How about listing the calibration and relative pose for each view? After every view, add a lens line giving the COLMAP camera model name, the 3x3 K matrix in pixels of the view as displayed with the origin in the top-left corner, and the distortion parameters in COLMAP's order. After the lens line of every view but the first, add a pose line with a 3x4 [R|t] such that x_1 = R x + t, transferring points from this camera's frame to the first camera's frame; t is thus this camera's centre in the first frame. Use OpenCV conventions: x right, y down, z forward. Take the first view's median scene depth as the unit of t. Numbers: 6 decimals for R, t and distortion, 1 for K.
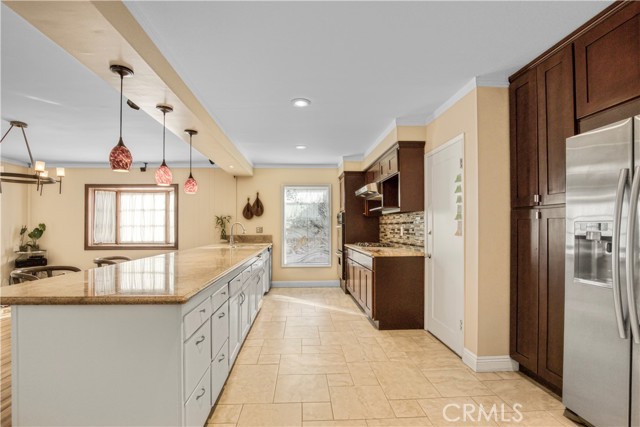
lens RADIAL K [[295.0, 0, 317.5], [0, 295.0, 223.1], [0, 0, 1]] dist [-0.029612, 0.000050]
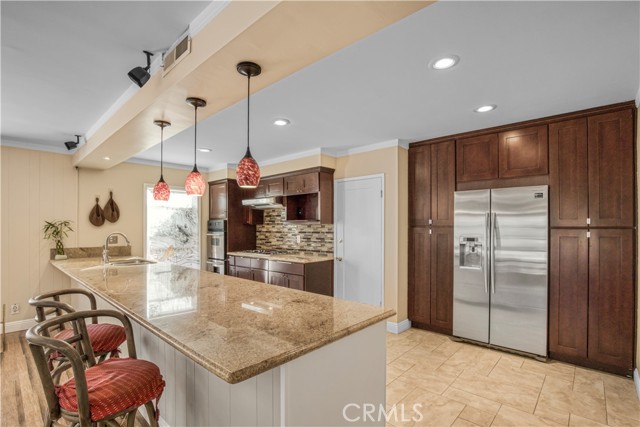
lens RADIAL K [[302.3, 0, 295.9], [0, 302.3, 224.8], [0, 0, 1]] dist [-0.002916, -0.000054]
pose [[0.737907, 0.006336, 0.674873, -0.393182], [-0.010575, 0.999942, 0.002175, -0.023706], [-0.674820, -0.008741, 0.737931, 0.084083]]
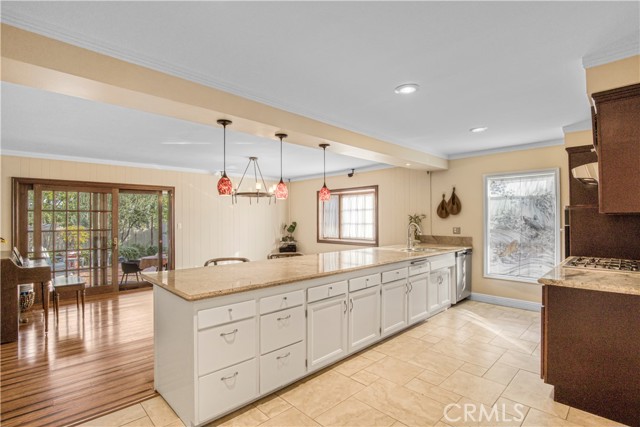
lens RADIAL K [[303.4, 0, 317.3], [0, 303.4, 216.2], [0, 0, 1]] dist [-0.027431, -0.000078]
pose [[0.659341, -0.006399, -0.751816, 0.205545], [0.009399, 0.999956, -0.000269, -0.022895], [0.751785, -0.006889, 0.659372, 0.114115]]
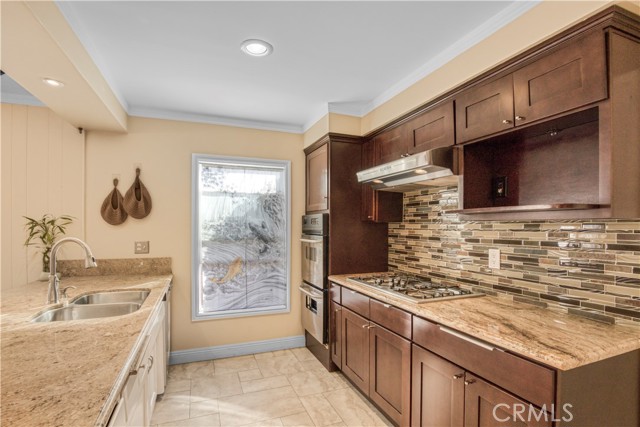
lens RADIAL K [[298.9, 0, 311.6], [0, 298.9, 228.0], [0, 0, 1]] dist [-0.029880, 0.000319]
pose [[0.947266, 0.000997, 0.320446, -0.095135], [-0.008074, 0.999752, 0.020755, -0.020459], [-0.320345, -0.022248, 0.947040, 0.479123]]
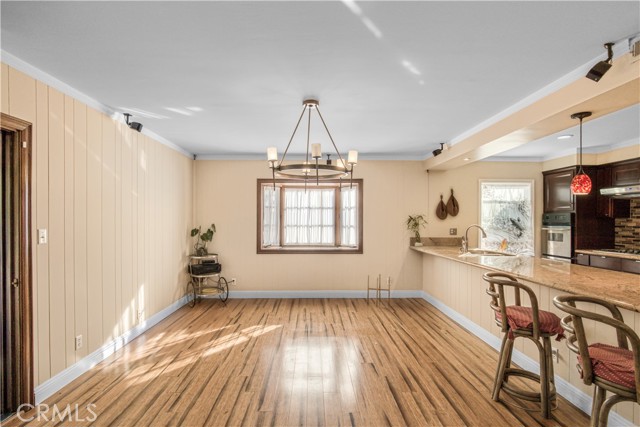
lens RADIAL K [[295.0, 0, 317.5], [0, 295.0, 223.1], [0, 0, 1]] dist [-0.029612, 0.000050]
pose [[0.999333, 0.004972, -0.036189, -0.589558], [-0.004132, 0.999721, 0.023275, -0.021493], [0.036294, -0.023110, 0.999074, 0.116254]]
